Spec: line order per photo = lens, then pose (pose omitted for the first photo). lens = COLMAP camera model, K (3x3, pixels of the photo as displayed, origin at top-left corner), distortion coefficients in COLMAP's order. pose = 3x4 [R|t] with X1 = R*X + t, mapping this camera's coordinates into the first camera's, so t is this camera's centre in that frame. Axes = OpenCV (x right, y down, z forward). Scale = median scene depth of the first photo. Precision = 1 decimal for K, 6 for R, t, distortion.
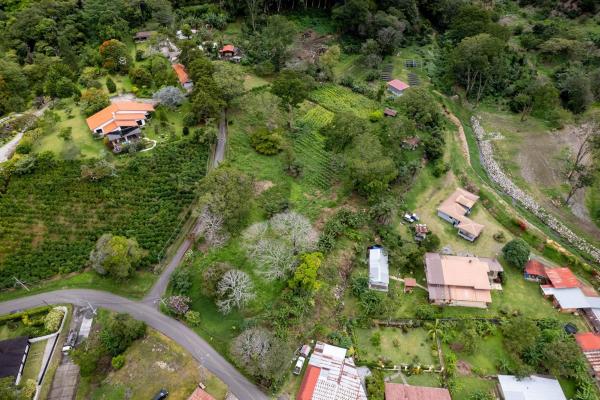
lens RADIAL K [[386.4, 0, 298.7], [0, 386.4, 201.7], [0, 0, 1]] dist [-0.079299, 0.073209]
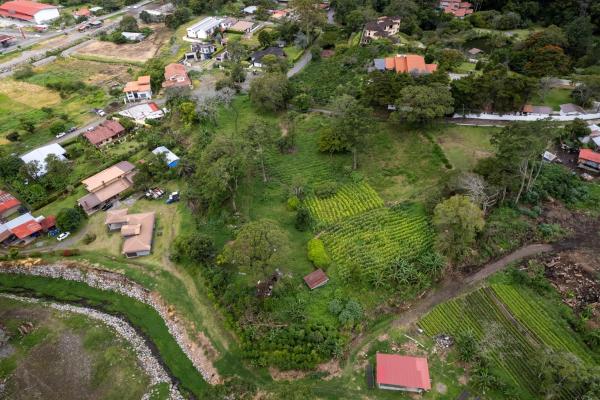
lens RADIAL K [[386.4, 0, 298.7], [0, 386.4, 201.7], [0, 0, 1]] dist [-0.079299, 0.073209]
pose [[-0.597065, 0.544135, -0.589432, 0.701169], [-0.510663, 0.308851, 0.802393, -0.946220], [0.618657, 0.780082, 0.093466, 1.122120]]
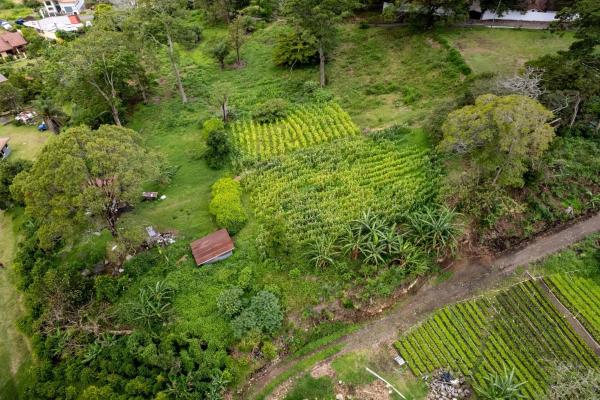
lens RADIAL K [[386.4, 0, 298.7], [0, 386.4, 201.7], [0, 0, 1]] dist [-0.079299, 0.073209]
pose [[-0.638493, 0.537325, -0.551007, 0.457240], [-0.498066, 0.257323, 0.828079, -0.702411], [0.586735, 0.803160, 0.103324, 1.305442]]
